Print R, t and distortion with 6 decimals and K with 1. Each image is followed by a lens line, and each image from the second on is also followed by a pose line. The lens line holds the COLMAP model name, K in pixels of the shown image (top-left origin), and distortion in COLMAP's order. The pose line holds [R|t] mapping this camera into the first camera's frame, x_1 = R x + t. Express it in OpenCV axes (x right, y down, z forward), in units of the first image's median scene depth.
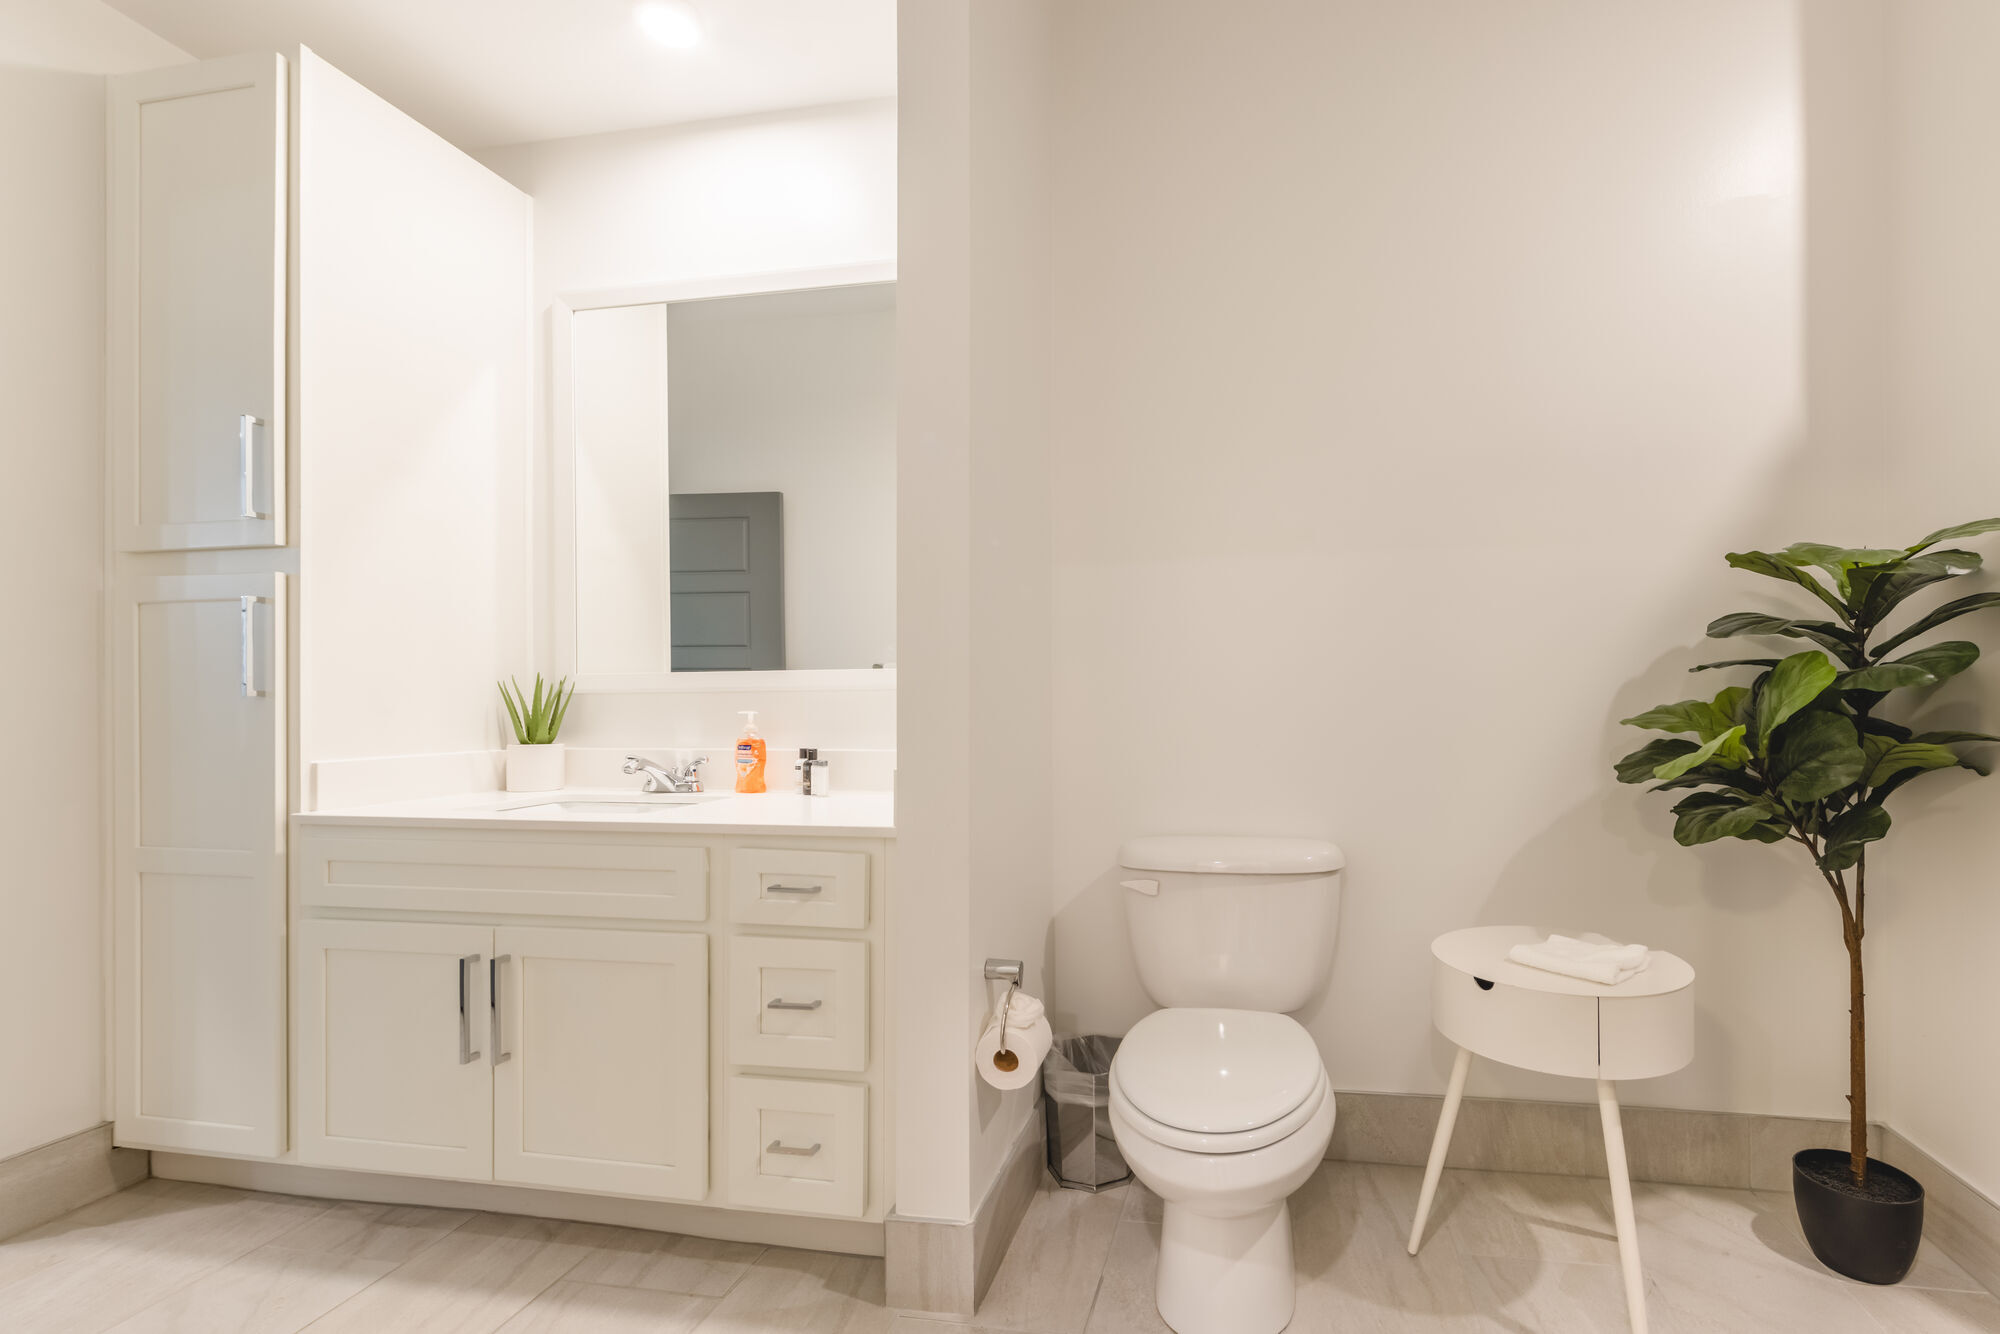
lens RADIAL K [[813.9, 0, 999.8], [0, 813.9, 701.6], [0, 0, 1]] dist [0.000331, 0.000068]
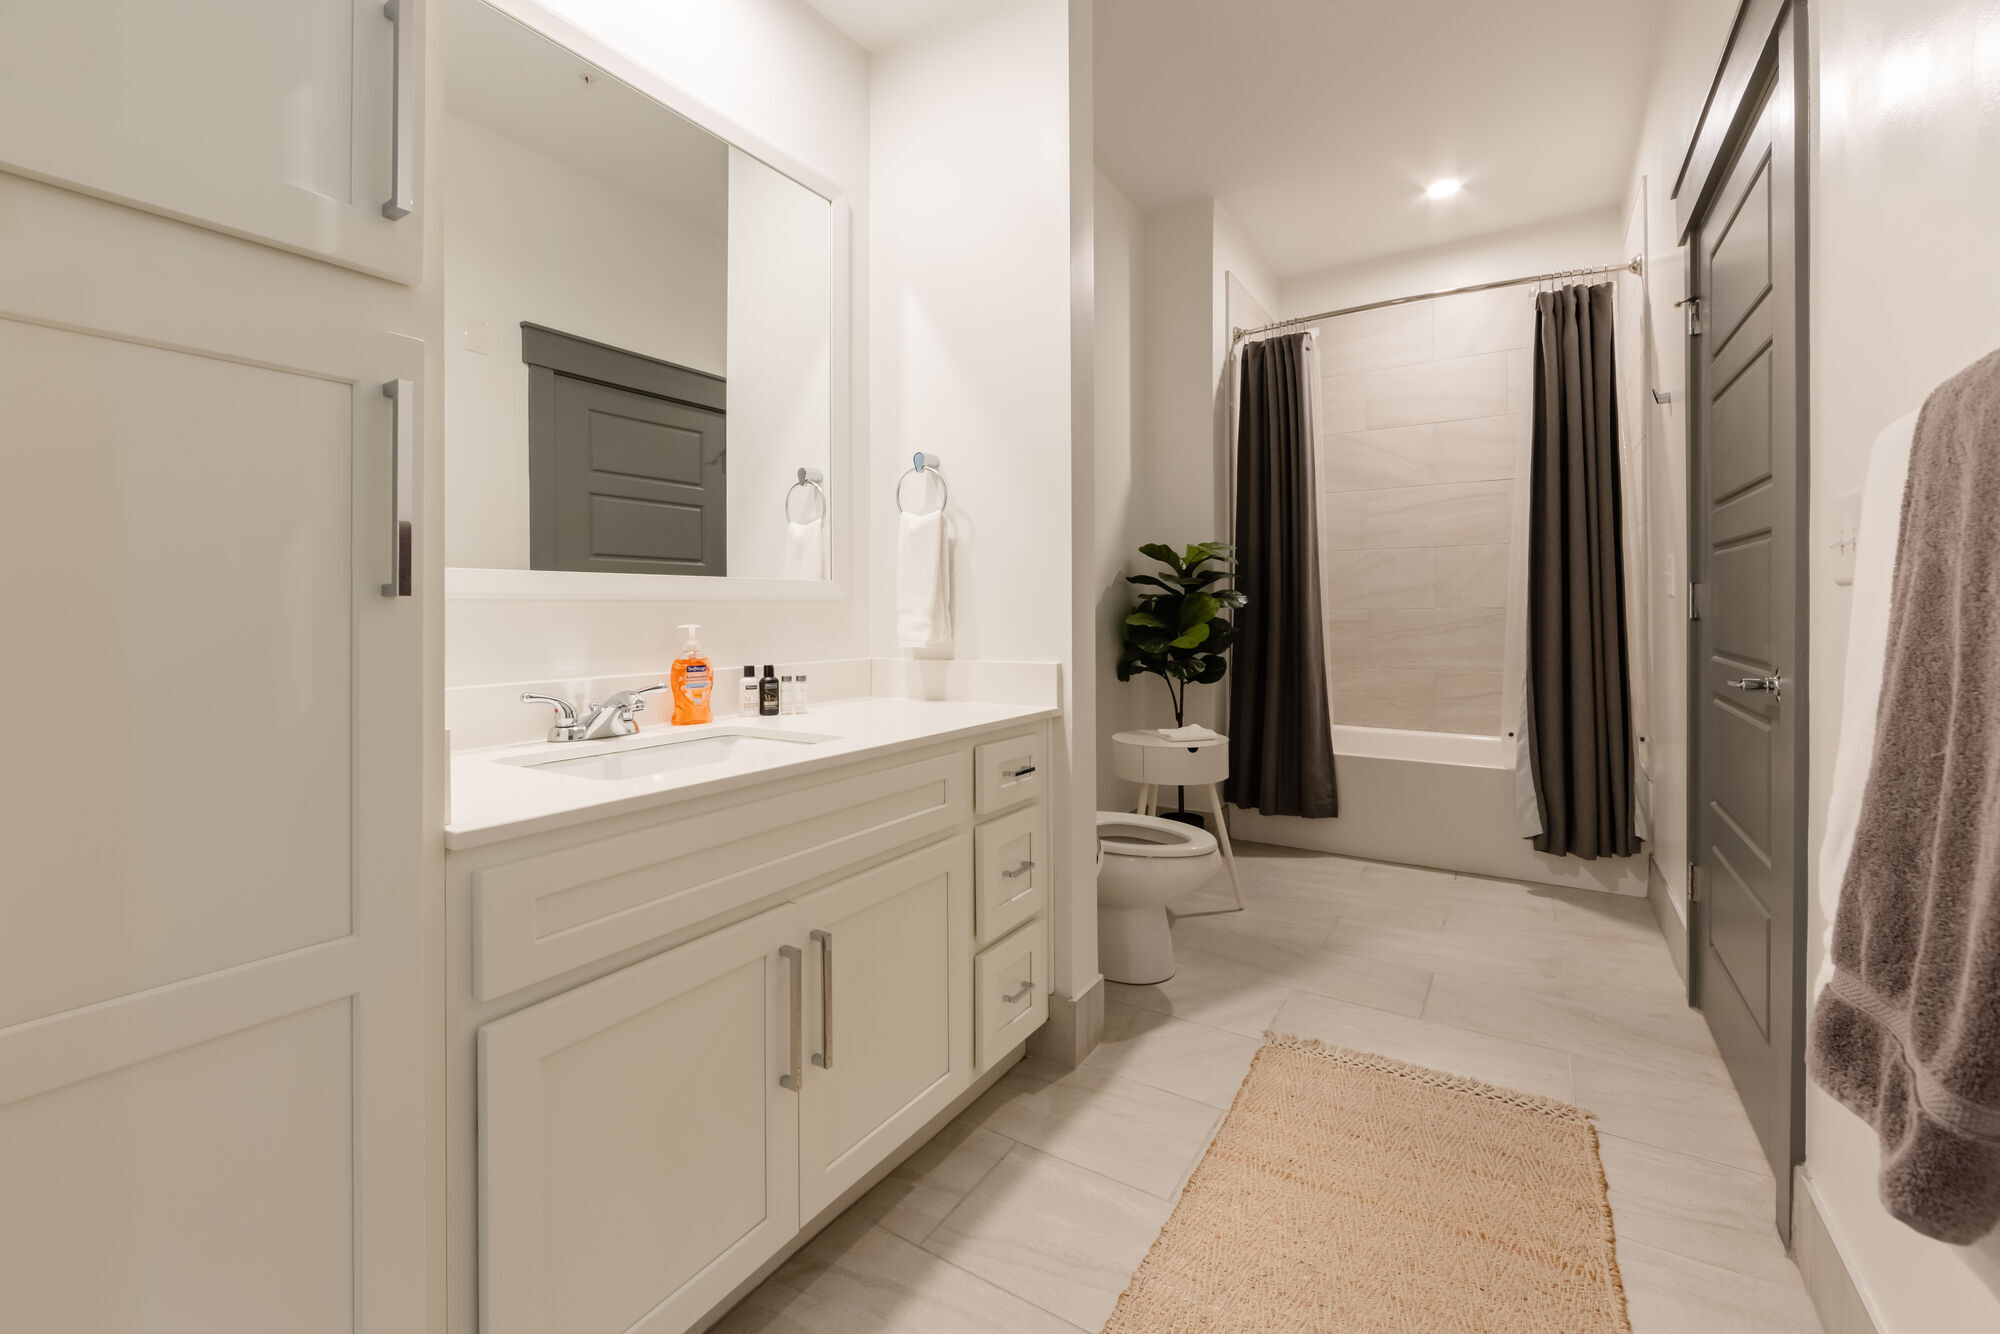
lens RADIAL K [[831.4, 0, 999.9], [0, 831.4, 613.9], [0, 0, 1]] dist [0.000191, -0.000012]
pose [[0.390145, 0.003502, 0.920747, -1.256712], [0.001924, 0.999987, -0.004619, 0.007327], [-0.920752, 0.003574, 0.390133, 0.507886]]
